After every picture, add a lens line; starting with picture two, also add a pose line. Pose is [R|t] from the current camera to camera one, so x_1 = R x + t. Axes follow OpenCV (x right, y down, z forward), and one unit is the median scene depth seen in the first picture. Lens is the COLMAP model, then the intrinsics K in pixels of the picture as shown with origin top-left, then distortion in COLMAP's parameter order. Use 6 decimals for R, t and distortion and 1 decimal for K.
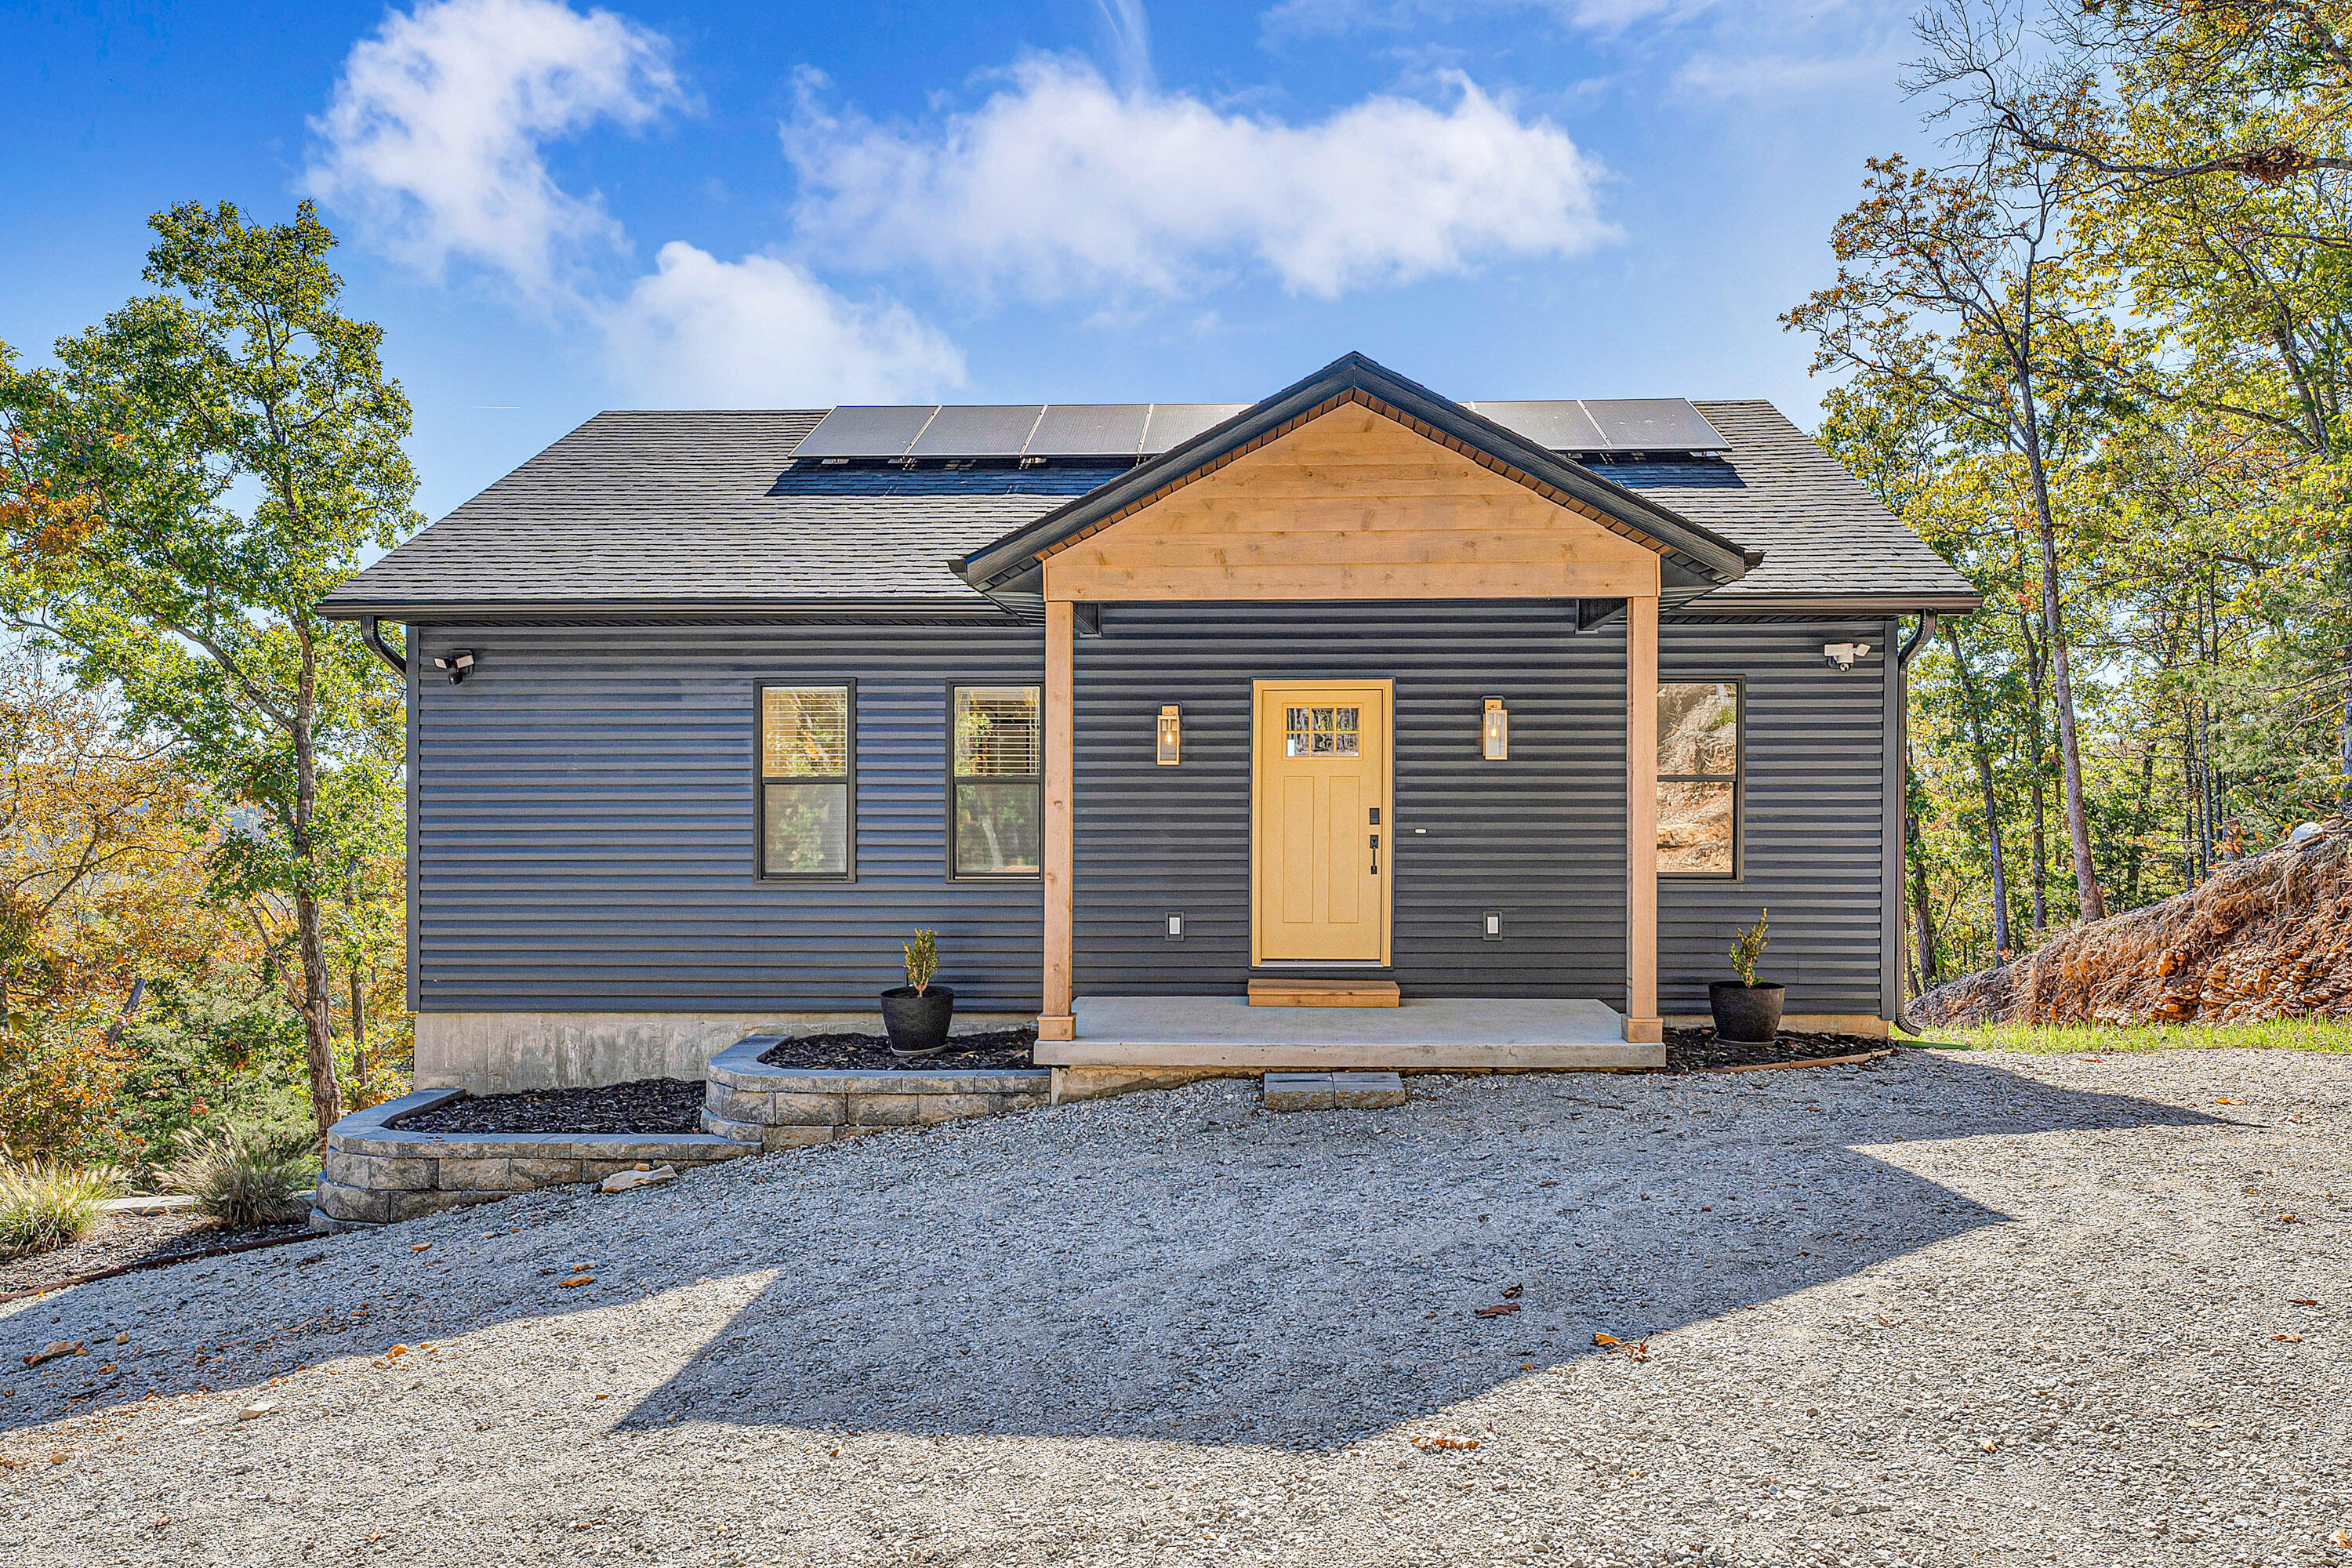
lens RADIAL K [[1717.8, 0, 1270.8], [0, 1717.8, 788.6], [0, 0, 1]] dist [0.003811, 0.000582]
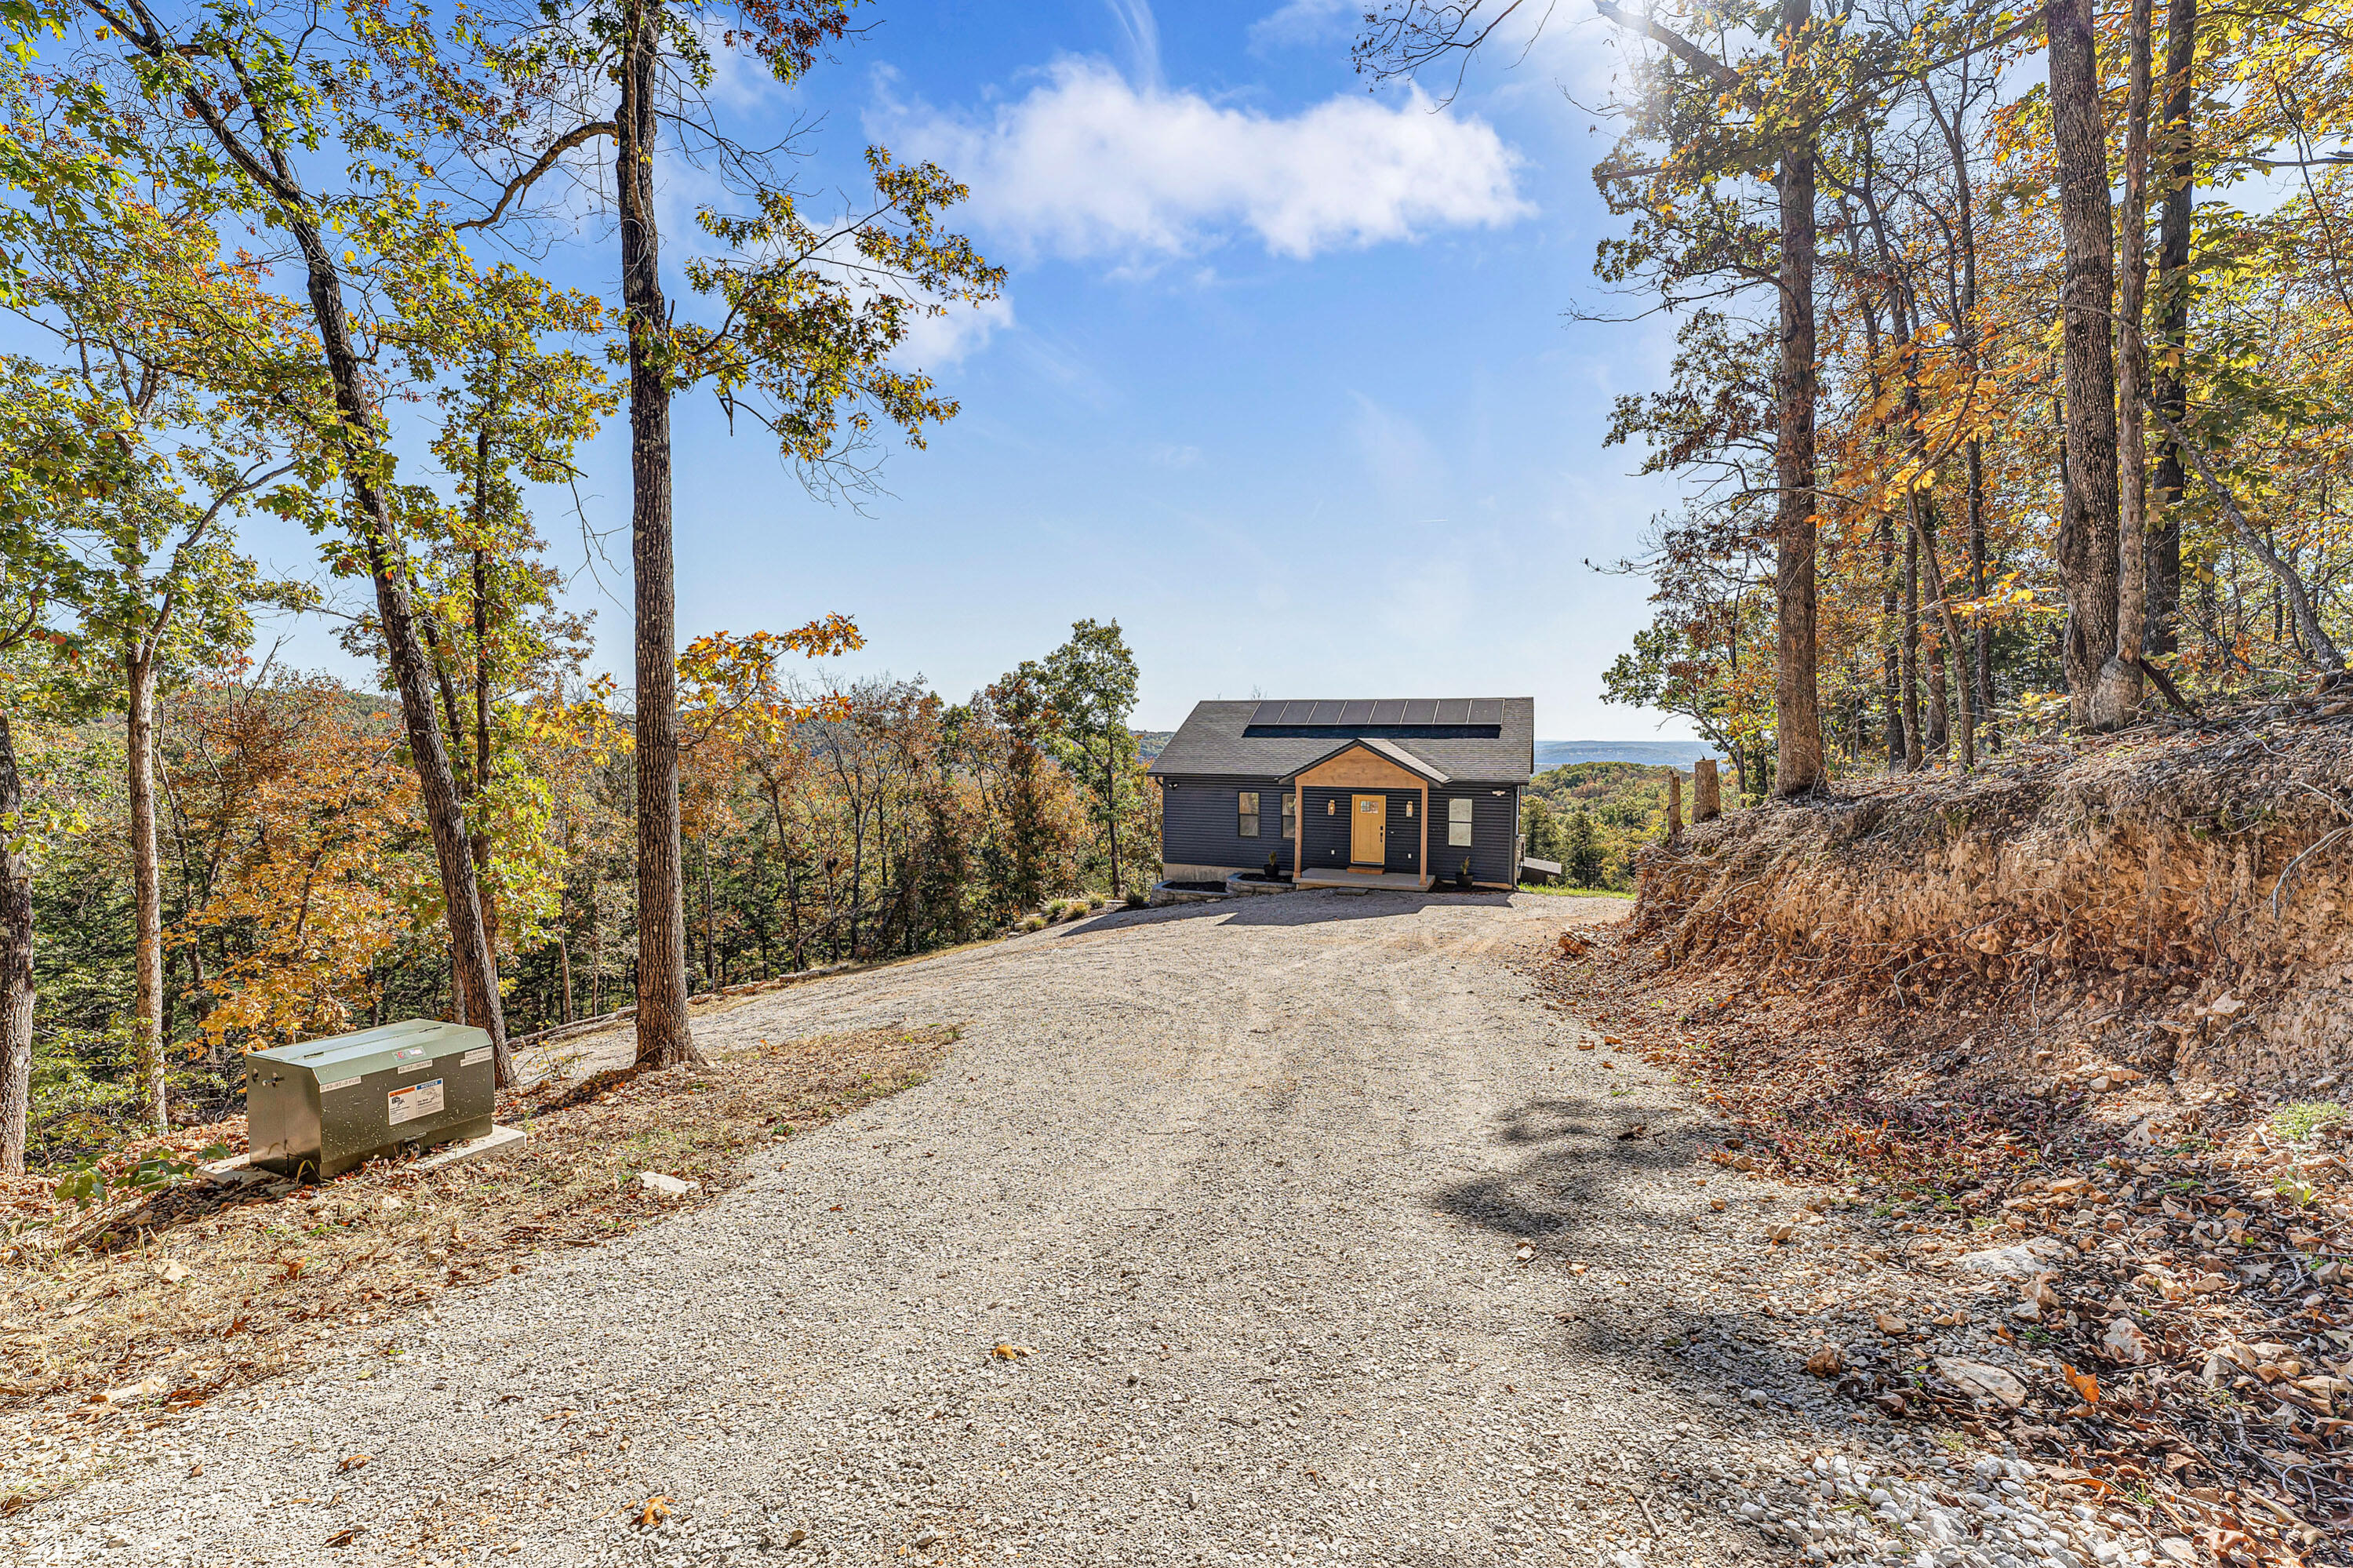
lens RADIAL K [[945.8, 0, 1177.2], [0, 945.8, 770.7], [0, 0, 1]] dist [0.001093, -0.000431]
pose [[0.935037, 0.018342, -0.354075, 0.405052], [-0.005096, 0.999253, 0.038307, -0.206684], [0.354513, -0.034014, 0.934432, -1.295654]]
